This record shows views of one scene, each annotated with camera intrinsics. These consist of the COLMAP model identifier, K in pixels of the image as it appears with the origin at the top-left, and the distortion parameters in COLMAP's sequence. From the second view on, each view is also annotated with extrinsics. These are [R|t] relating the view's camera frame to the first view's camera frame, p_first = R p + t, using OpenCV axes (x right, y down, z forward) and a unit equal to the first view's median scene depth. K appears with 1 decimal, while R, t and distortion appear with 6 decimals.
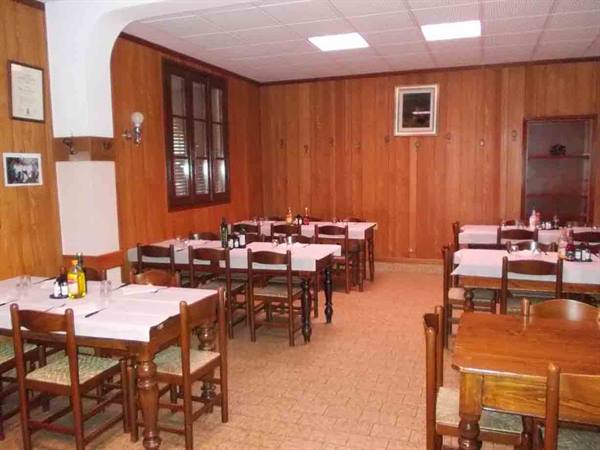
lens RADIAL K [[510.7, 0, 300.0], [0, 510.7, 225.0], [0, 0, 1]] dist [-0.001560, -0.006990]
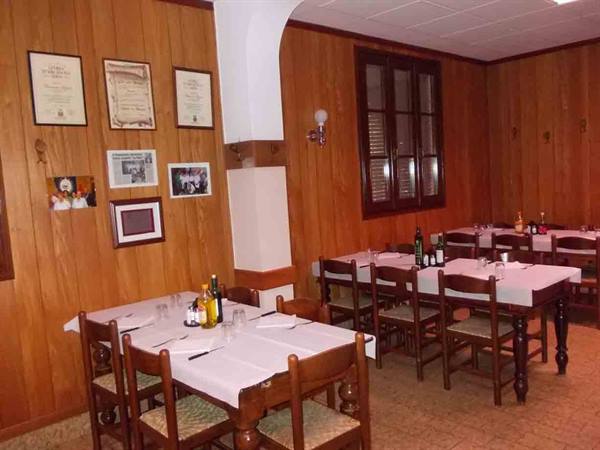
lens RADIAL K [[510.7, 0, 300.0], [0, 510.7, 225.0], [0, 0, 1]] dist [-0.001560, -0.006990]
pose [[0.884786, 0.003979, -0.465981, 0.070032], [-0.003114, 0.999992, 0.002627, -0.022432], [0.465988, -0.000873, 0.884791, 0.203199]]
